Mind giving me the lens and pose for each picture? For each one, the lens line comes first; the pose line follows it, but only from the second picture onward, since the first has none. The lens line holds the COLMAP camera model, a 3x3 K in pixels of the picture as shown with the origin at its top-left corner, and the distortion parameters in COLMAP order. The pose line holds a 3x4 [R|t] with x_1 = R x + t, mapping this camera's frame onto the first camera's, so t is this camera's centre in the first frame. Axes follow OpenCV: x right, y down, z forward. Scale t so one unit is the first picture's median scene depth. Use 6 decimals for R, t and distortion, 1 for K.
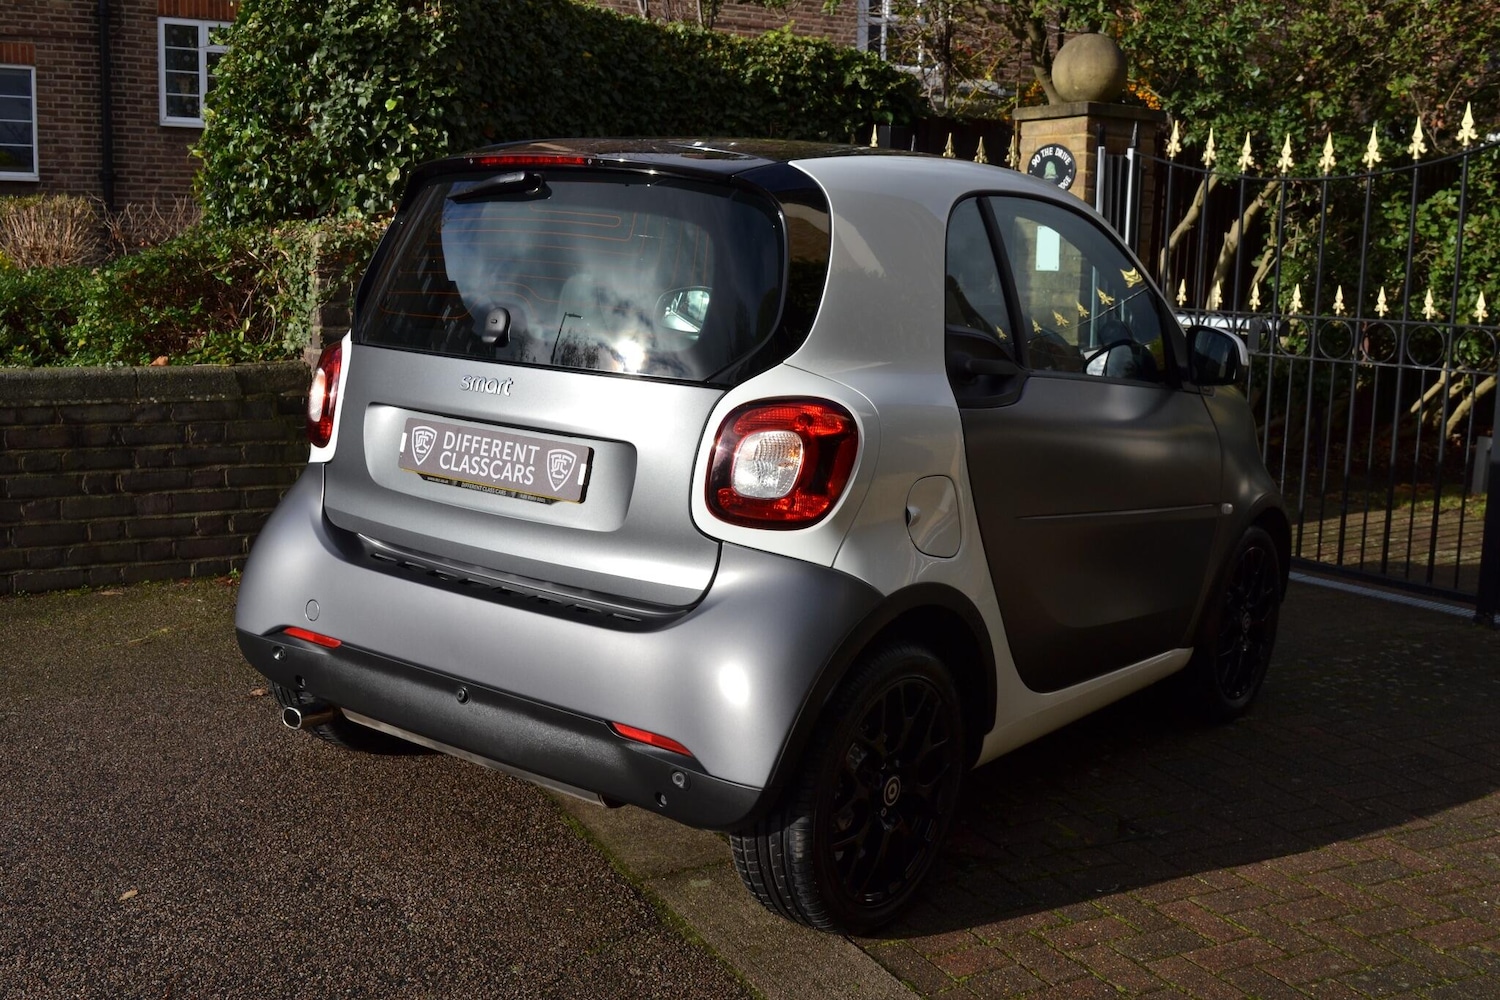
lens RADIAL K [[1613.0, 0, 750.0], [0, 1613.0, 500.0], [0, 0, 1]] dist [-0.072486, 0.025332]
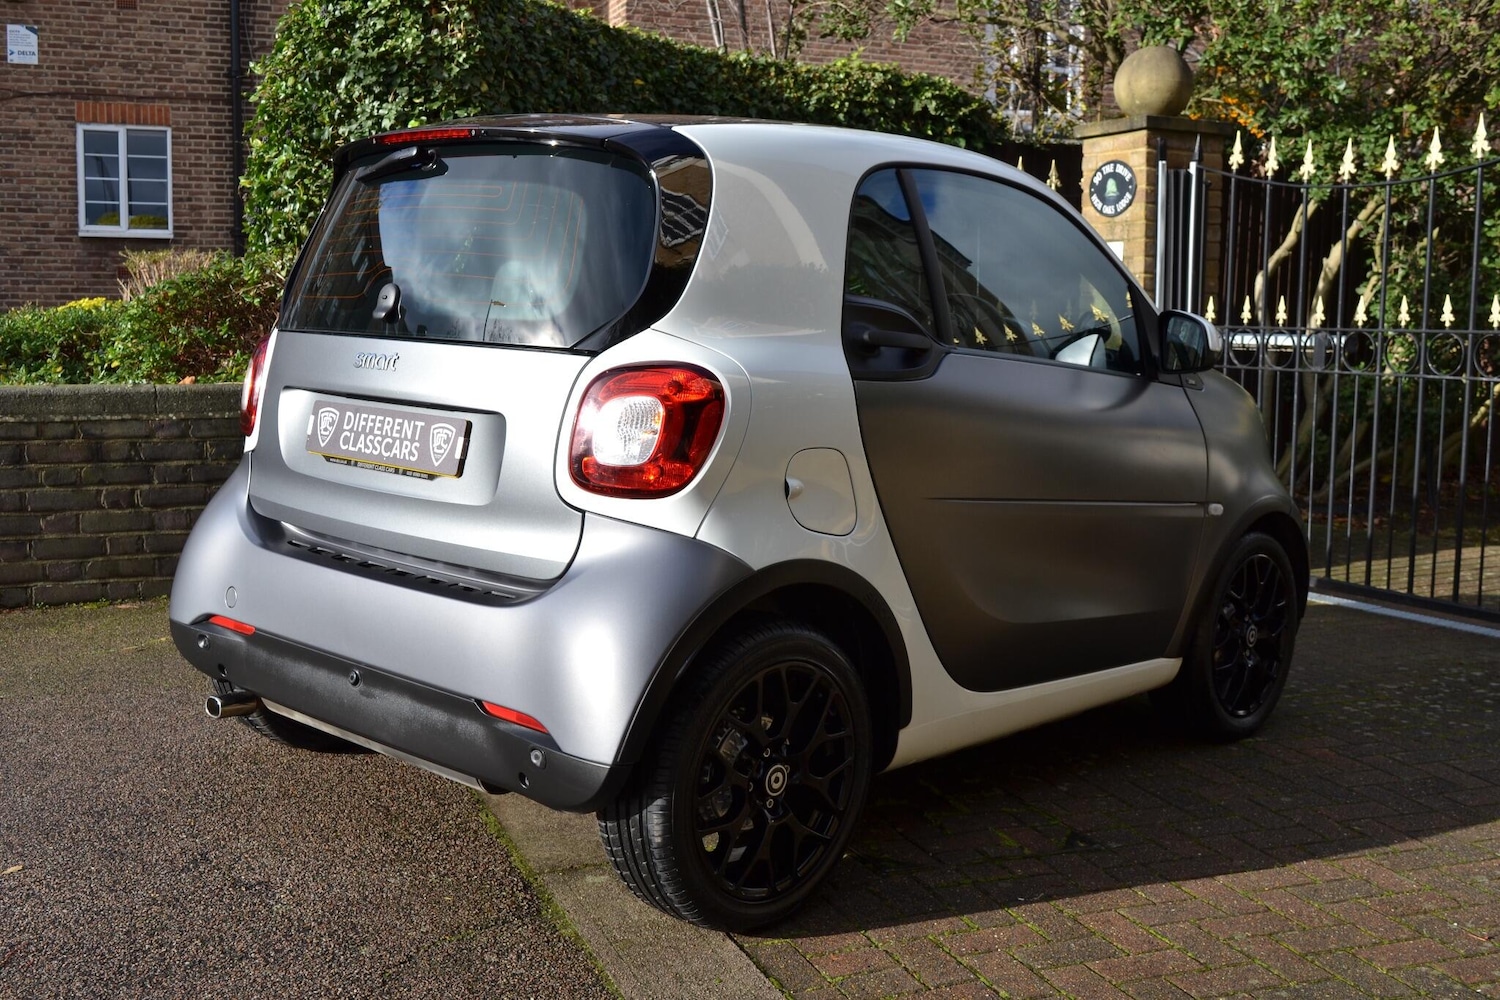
lens RADIAL K [[1632.2, 0, 750.0], [0, 1632.2, 500.0], [0, 0, 1]] dist [-0.073226, 0.030910]
pose [[0.994381, -0.000686, -0.105861, 0.101265], [-0.003760, 0.999119, -0.041788, 0.032438], [0.105796, 0.041952, 0.993503, 0.021449]]
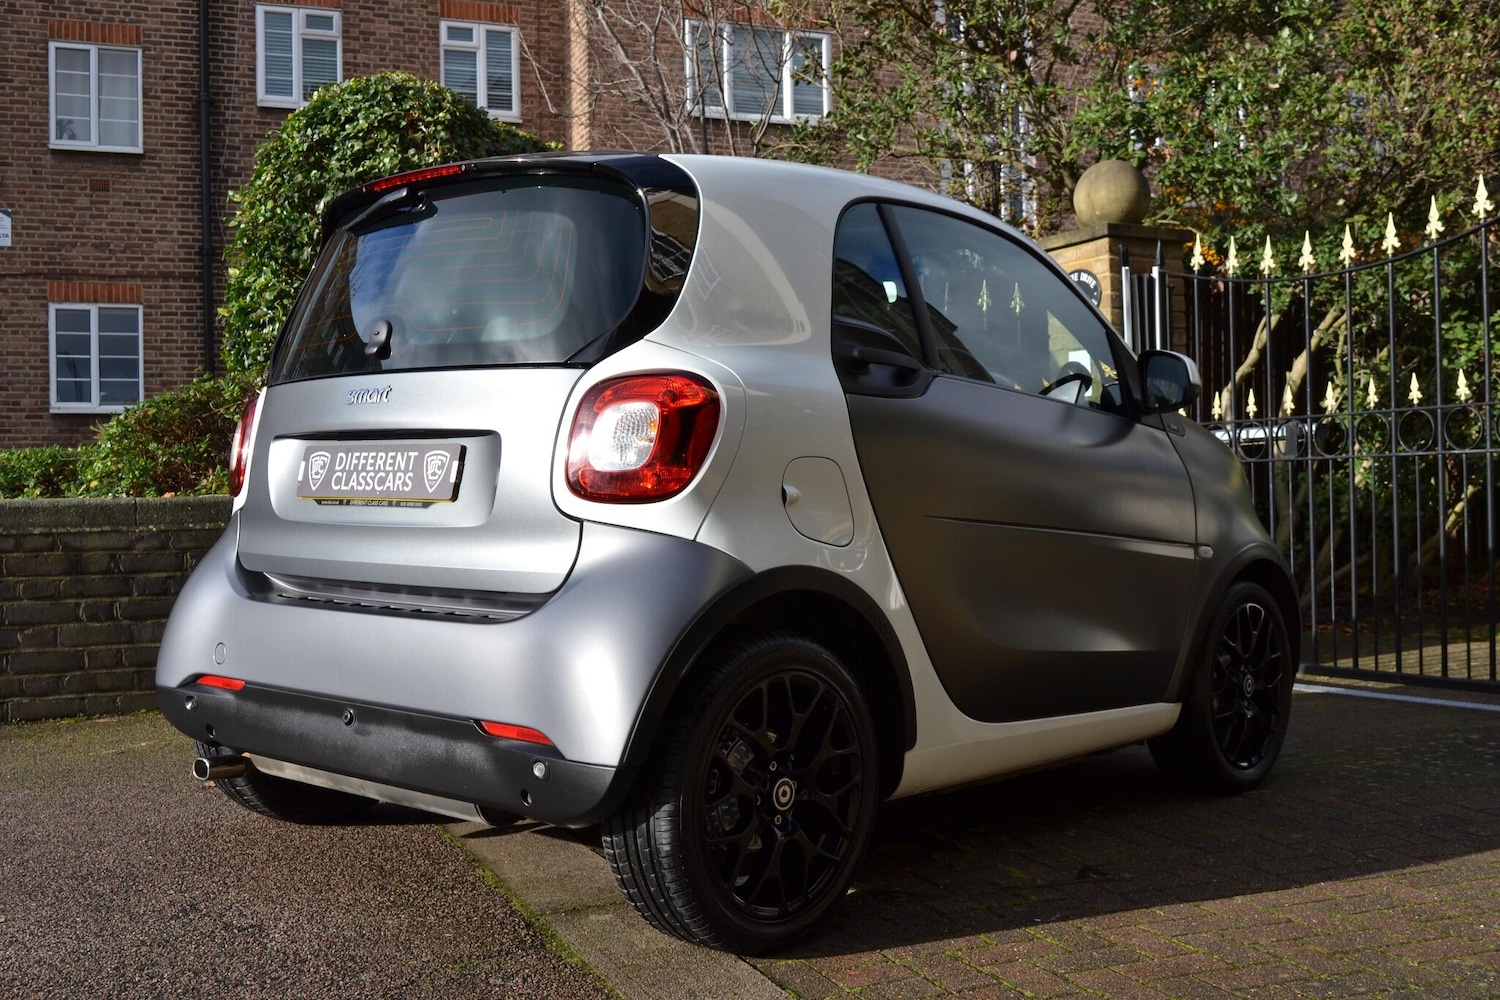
lens RADIAL K [[1632.2, 0, 750.0], [0, 1632.2, 500.0], [0, 0, 1]] dist [-0.073226, 0.030910]
pose [[0.995467, -0.044217, -0.084203, 0.090162], [0.030619, 0.987214, -0.156429, 0.092628], [0.090043, 0.153142, 0.984093, 0.027201]]
